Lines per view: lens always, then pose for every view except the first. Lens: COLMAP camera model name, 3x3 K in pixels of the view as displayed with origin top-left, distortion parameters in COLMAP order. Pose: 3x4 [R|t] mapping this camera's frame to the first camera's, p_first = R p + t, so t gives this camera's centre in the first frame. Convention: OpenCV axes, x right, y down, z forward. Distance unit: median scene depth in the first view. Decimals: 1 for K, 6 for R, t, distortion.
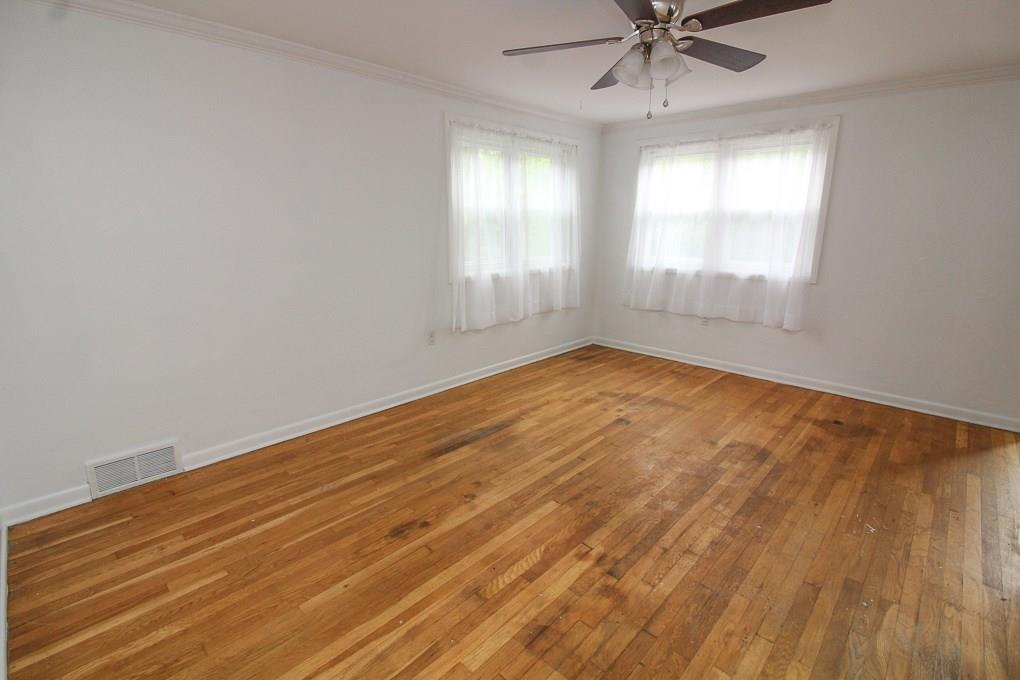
lens RADIAL K [[473.1, 0, 506.4], [0, 473.1, 327.3], [0, 0, 1]] dist [-0.004946, -0.010504]
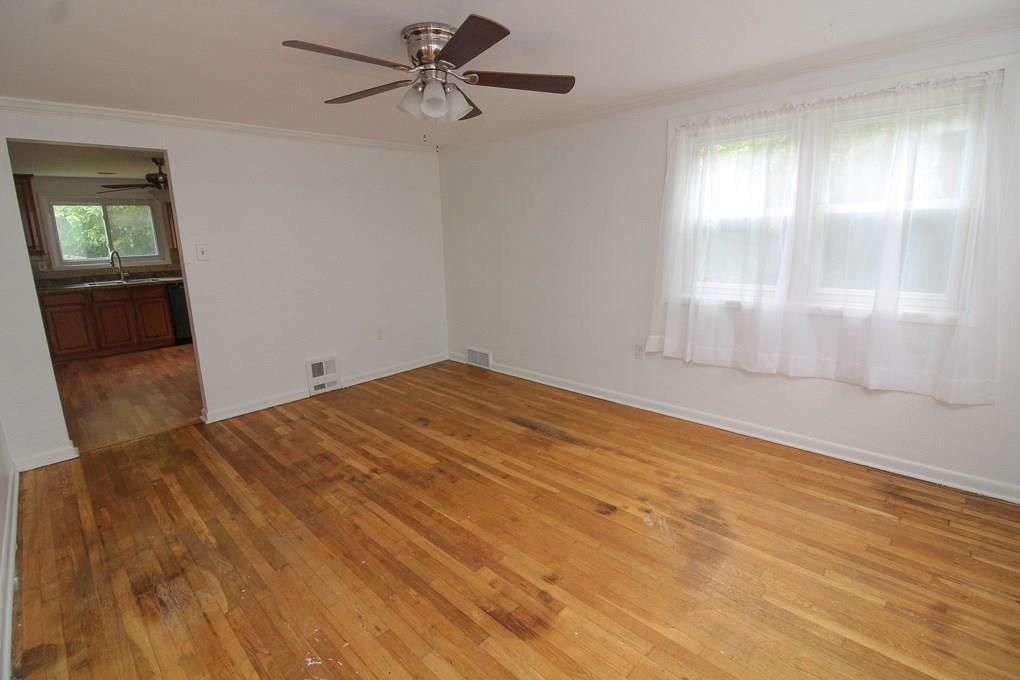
lens RADIAL K [[473.1, 0, 506.4], [0, 473.1, 327.3], [0, 0, 1]] dist [-0.004946, -0.010504]
pose [[-0.012539, 0.191186, -0.981474, 1.181886], [-0.183329, 0.964473, 0.190216, -0.240676], [0.982972, 0.182318, 0.022956, 0.998146]]
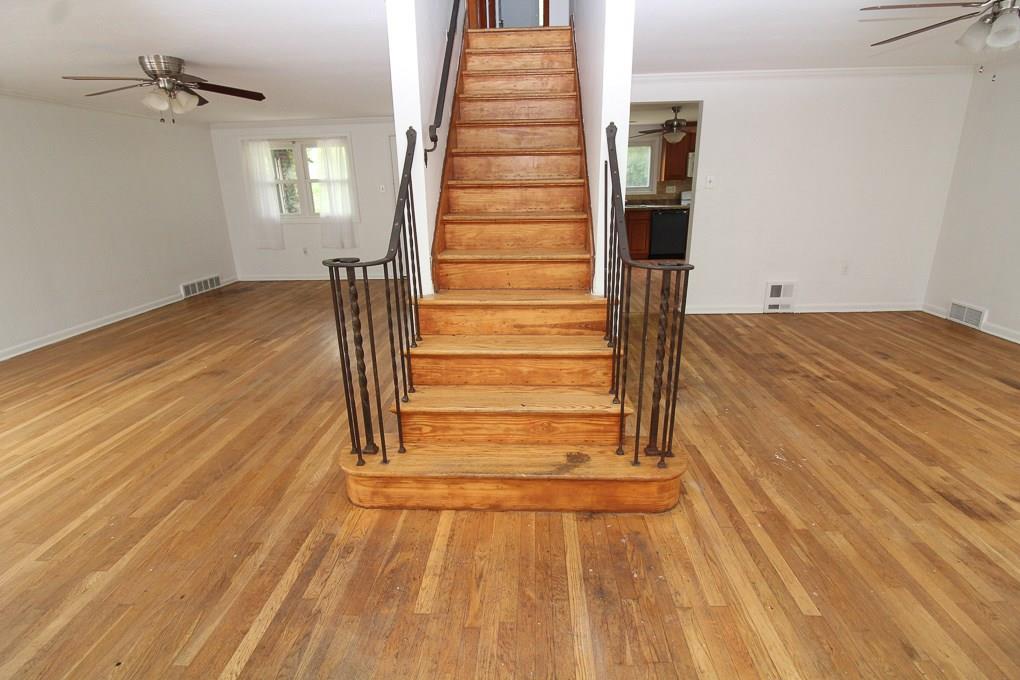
lens RADIAL K [[473.1, 0, 506.4], [0, 473.1, 327.3], [0, 0, 1]] dist [-0.004946, -0.010504]
pose [[-0.754541, 0.203230, -0.623991, 1.601225], [-0.120481, 0.891779, 0.436135, -0.217497], [0.645098, 0.404261, -0.648399, 0.991490]]
